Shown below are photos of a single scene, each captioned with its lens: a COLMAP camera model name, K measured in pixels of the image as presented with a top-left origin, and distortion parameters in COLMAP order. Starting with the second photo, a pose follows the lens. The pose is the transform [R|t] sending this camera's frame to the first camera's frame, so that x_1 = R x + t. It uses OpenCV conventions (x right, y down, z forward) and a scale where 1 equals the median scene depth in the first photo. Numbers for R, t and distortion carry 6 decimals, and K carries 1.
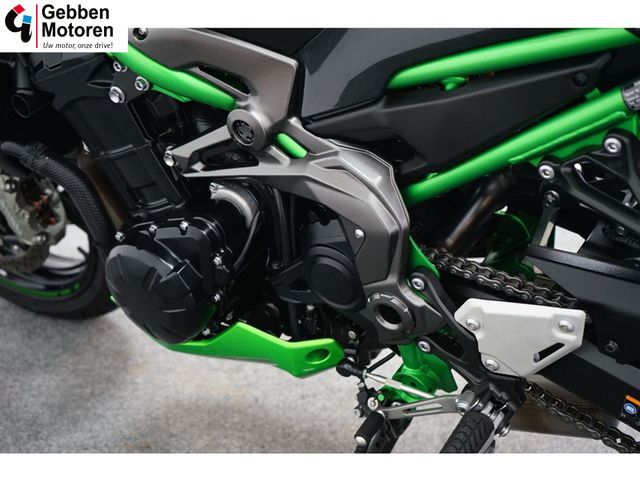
lens RADIAL K [[991.2, 0, 323.0], [0, 991.2, 241.4], [0, 0, 1]] dist [-0.015268, 0.000000]
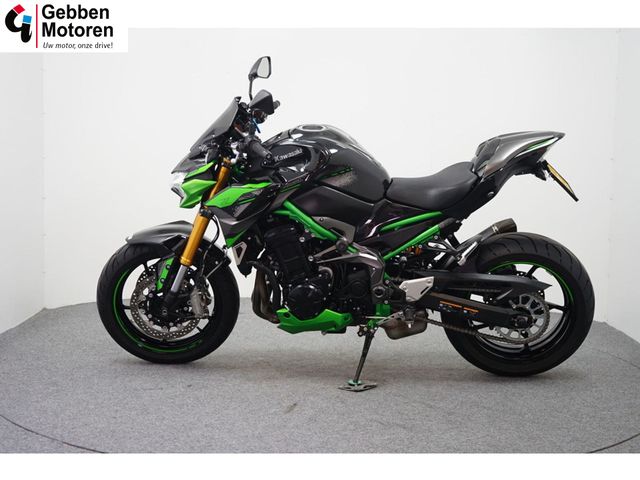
lens RADIAL K [[1015.8, 0, 321.2], [0, 1015.8, 242.4], [0, 0, 1]] dist [-0.023978, 0.000000]
pose [[0.851998, -0.013390, 0.523374, -2.185063], [0.181066, 0.945521, -0.270566, 0.917375], [-0.491238, 0.325287, 0.808006, -2.123012]]
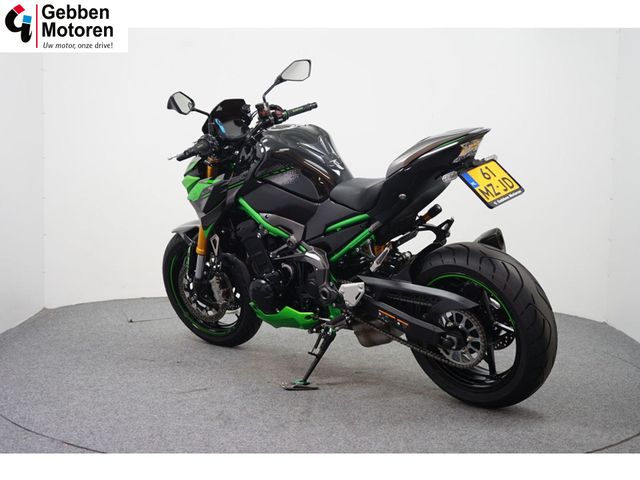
lens RADIAL K [[1015.8, 0, 319.4], [0, 1015.8, 238.0], [0, 0, 1]] dist [-0.023978, 0.000000]
pose [[0.988455, 0.053758, -0.141656, 0.585095], [-0.096770, 0.943400, -0.317224, 1.100055], [0.116585, 0.327270, 0.937711, -2.675479]]
